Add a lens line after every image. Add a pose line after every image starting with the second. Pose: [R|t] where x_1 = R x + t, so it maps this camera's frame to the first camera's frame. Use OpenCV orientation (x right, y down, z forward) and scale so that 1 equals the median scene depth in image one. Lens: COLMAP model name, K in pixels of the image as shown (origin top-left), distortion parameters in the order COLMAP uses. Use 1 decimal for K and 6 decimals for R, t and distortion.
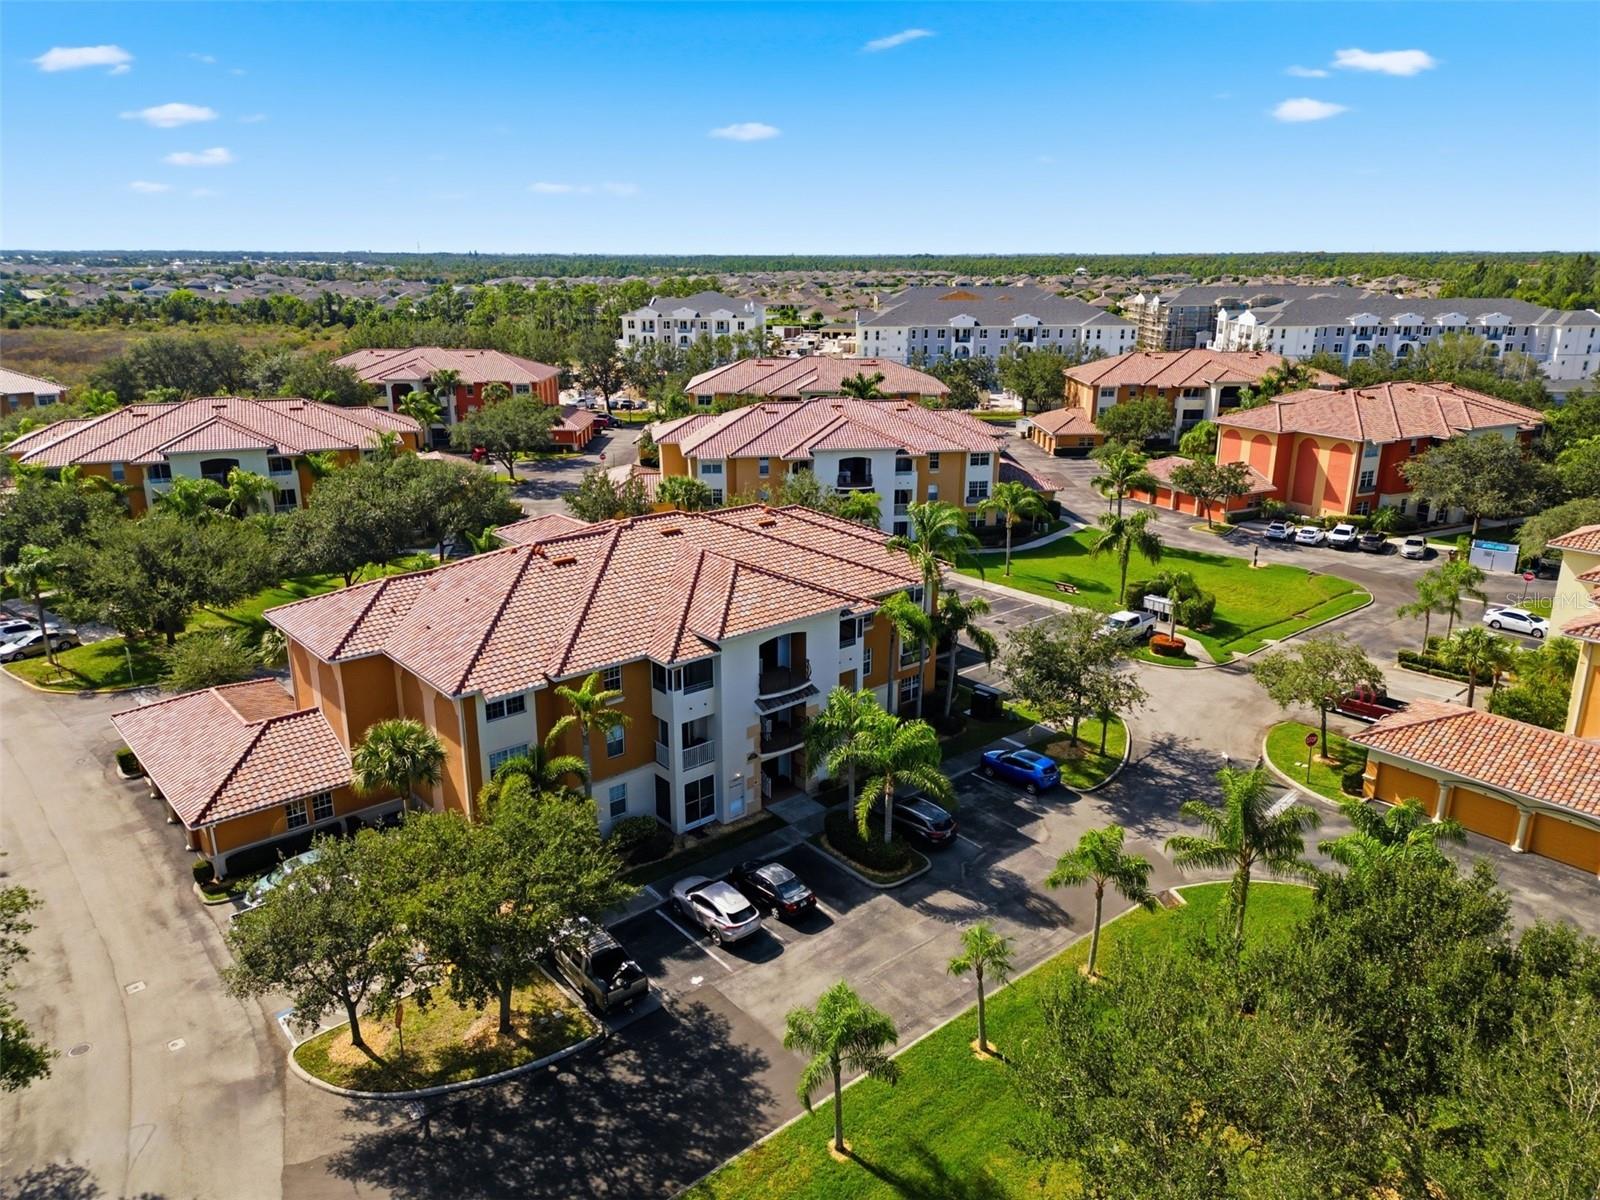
lens RADIAL K [[1128.9, 0, 828.8], [0, 1128.9, 600.9], [0, 0, 1]] dist [-0.027647, -0.028467]
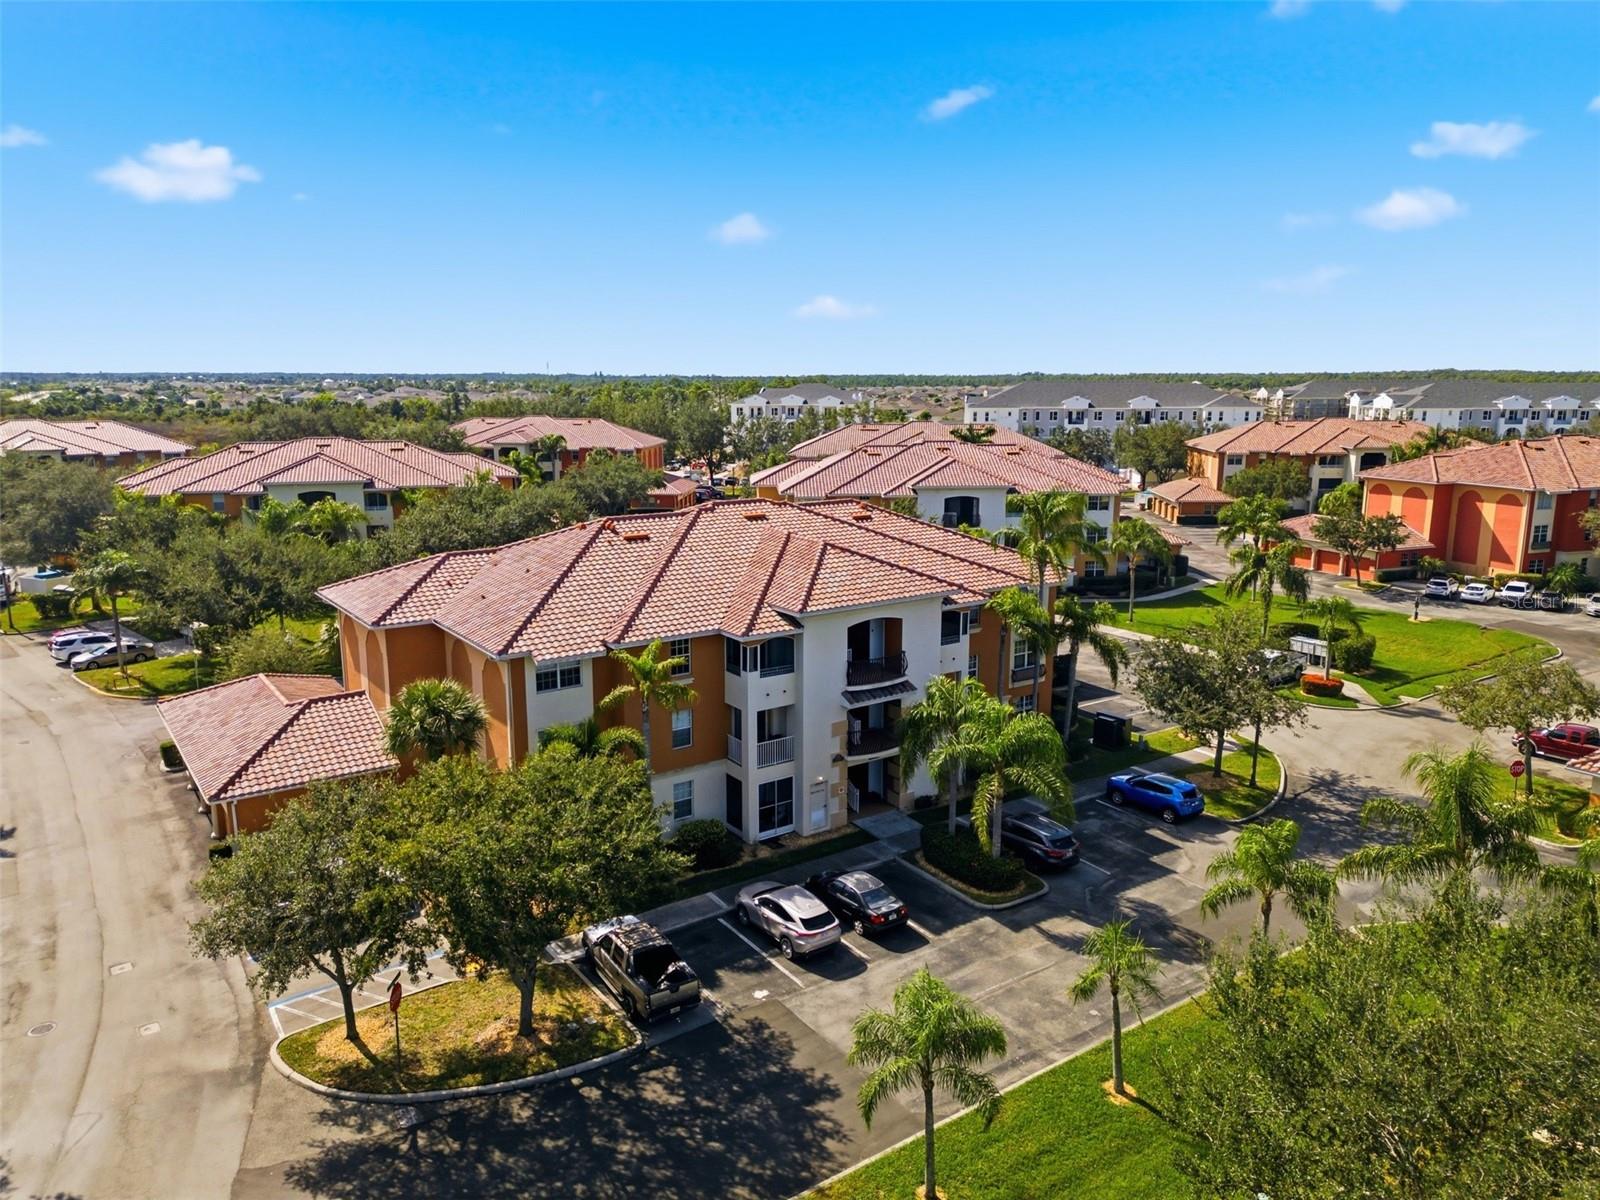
lens RADIAL K [[1120.0, 0, 800.0], [0, 1120.0, 600.0], [0, 0, 1]] dist [-0.003937, -0.046824]
pose [[0.992511, 0.011154, -0.121649, 0.006729], [-0.024646, 0.993628, -0.109978, 0.111606], [0.119647, 0.112152, 0.986462, 0.131714]]
